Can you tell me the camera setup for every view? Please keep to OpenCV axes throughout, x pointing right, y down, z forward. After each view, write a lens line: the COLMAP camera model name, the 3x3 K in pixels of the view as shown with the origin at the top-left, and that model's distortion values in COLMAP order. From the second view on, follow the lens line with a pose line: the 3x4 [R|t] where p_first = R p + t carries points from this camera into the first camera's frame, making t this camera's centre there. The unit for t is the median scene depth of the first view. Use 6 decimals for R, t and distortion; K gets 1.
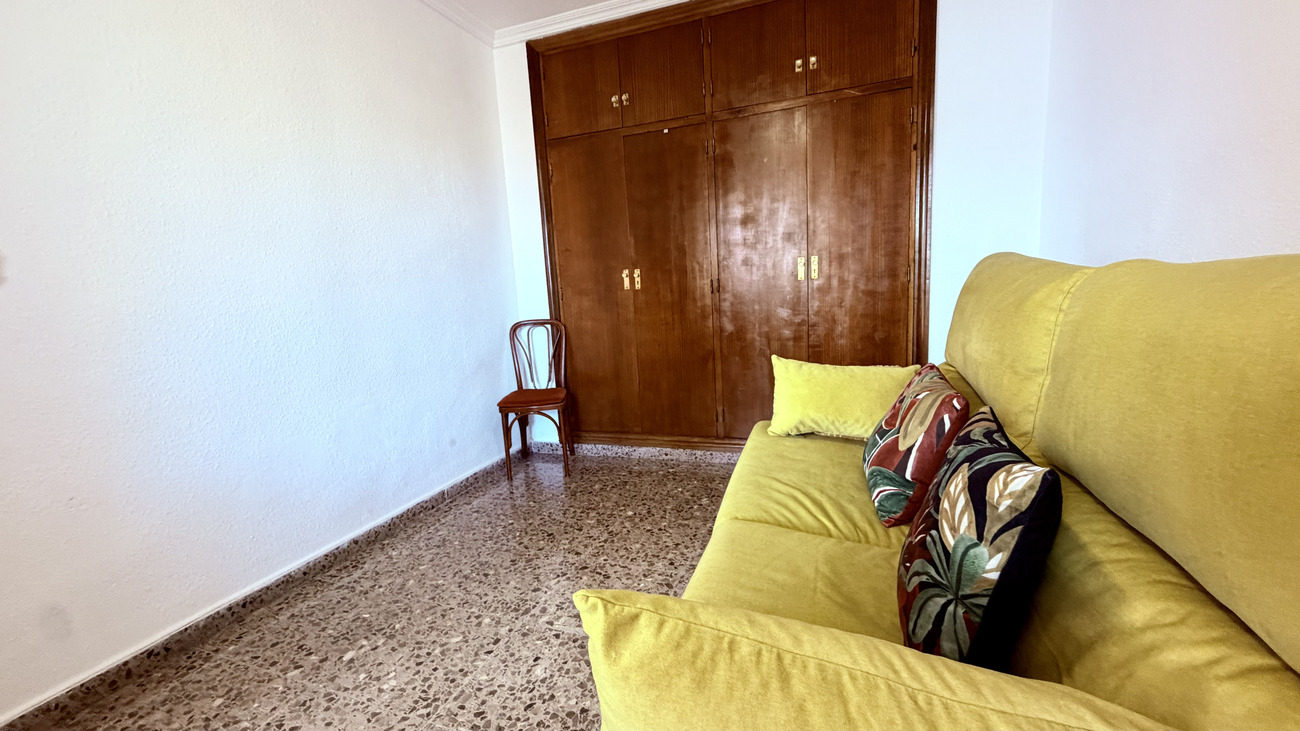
lens RADIAL K [[519.1, 0, 647.9], [0, 519.1, 366.9], [0, 0, 1]] dist [-0.001988, 0.000156]
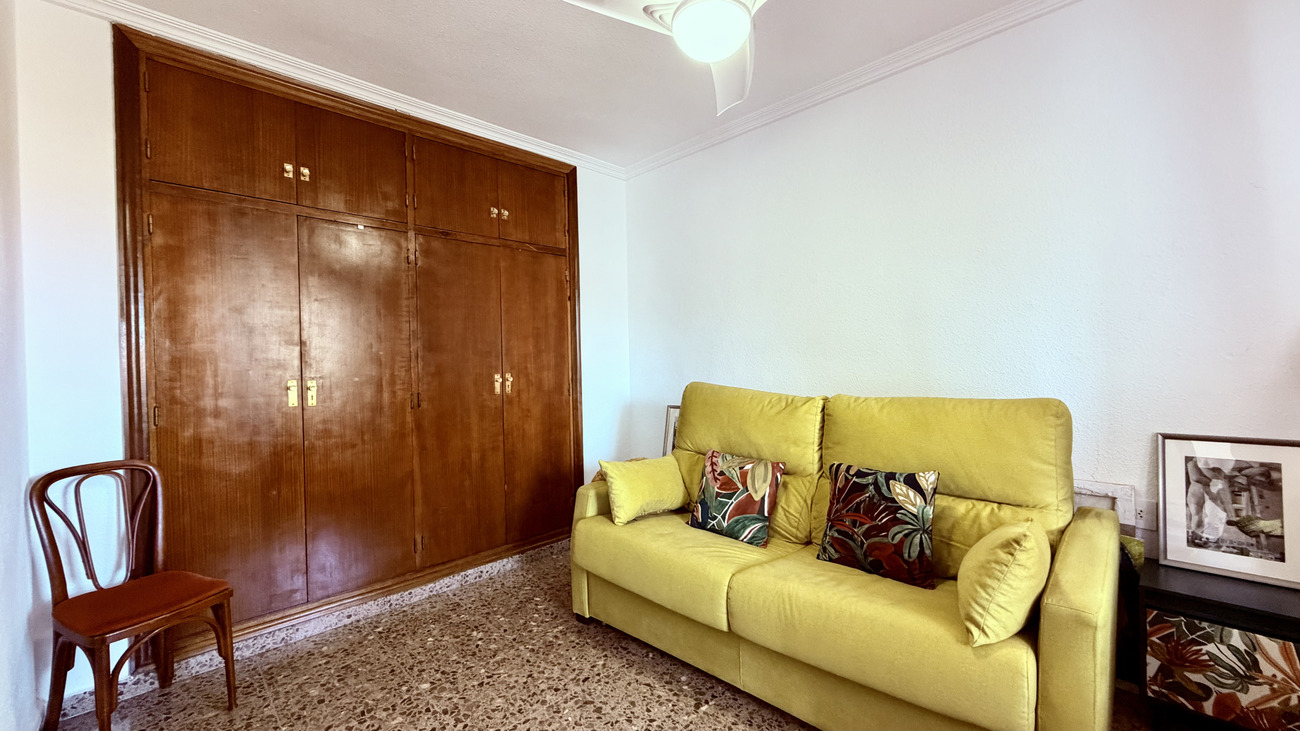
lens RADIAL K [[519.1, 0, 647.9], [0, 519.1, 366.9], [0, 0, 1]] dist [-0.001988, 0.000156]
pose [[0.430144, 0.042454, 0.901762, -0.529761], [0.135754, 0.984493, -0.111104, -0.056054], [-0.892495, 0.170208, 0.417710, 0.234117]]
